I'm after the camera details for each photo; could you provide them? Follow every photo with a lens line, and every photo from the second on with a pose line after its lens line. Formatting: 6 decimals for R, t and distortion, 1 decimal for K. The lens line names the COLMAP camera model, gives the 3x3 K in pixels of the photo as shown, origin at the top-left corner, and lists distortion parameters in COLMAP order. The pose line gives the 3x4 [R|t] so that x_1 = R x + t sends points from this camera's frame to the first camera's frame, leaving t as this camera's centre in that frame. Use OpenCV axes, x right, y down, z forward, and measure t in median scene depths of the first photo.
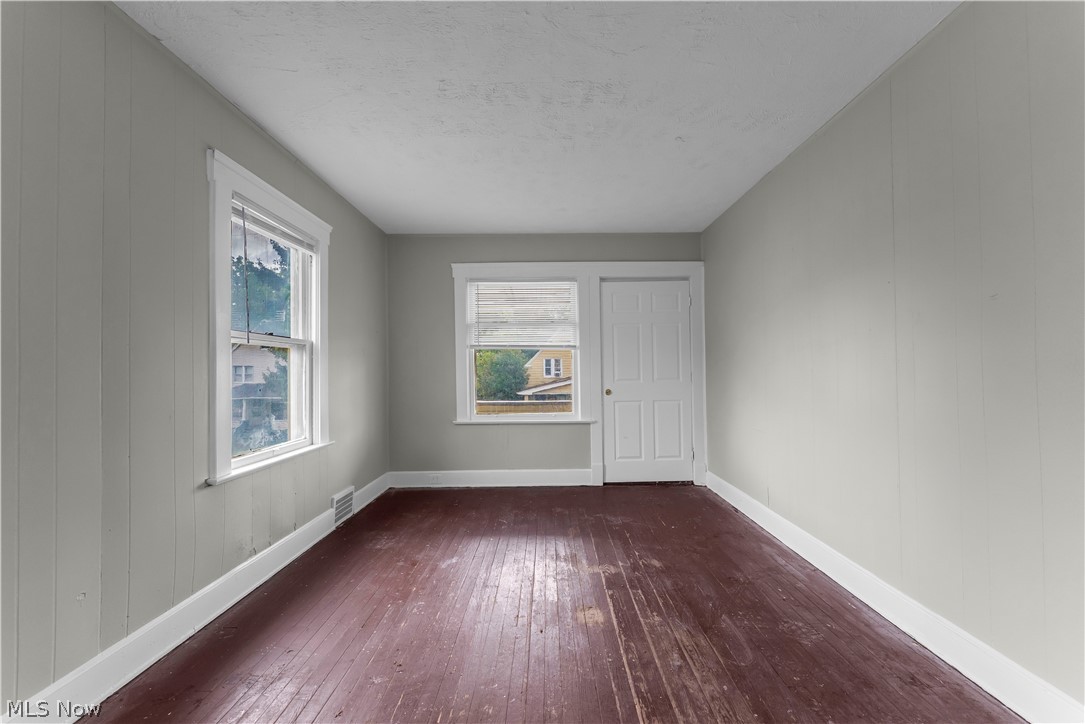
lens RADIAL K [[446.3, 0, 541.4], [0, 446.3, 363.8], [0, 0, 1]] dist [-0.000877, -0.000075]
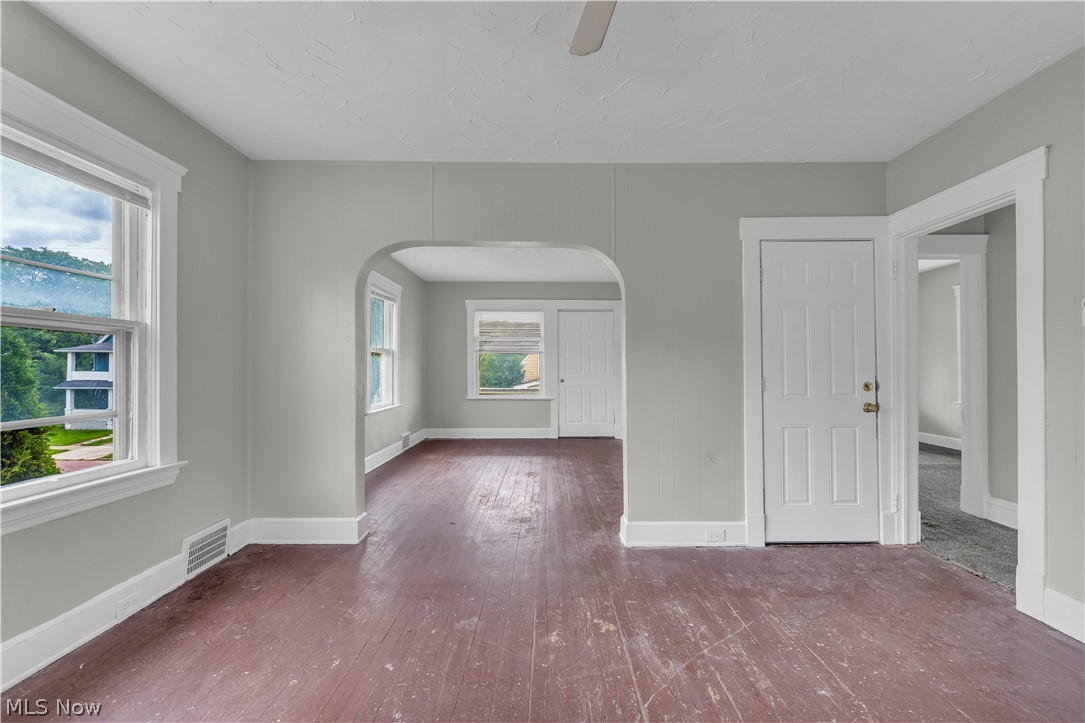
lens RADIAL K [[434.4, 0, 542.7], [0, 434.4, 365.3], [0, 0, 1]] dist [0.004225, 0.000121]
pose [[0.999926, 0.009658, 0.007369, 0.068582], [-0.009734, 0.999900, 0.010275, -0.007513], [-0.007269, -0.010346, 0.999920, -0.568878]]
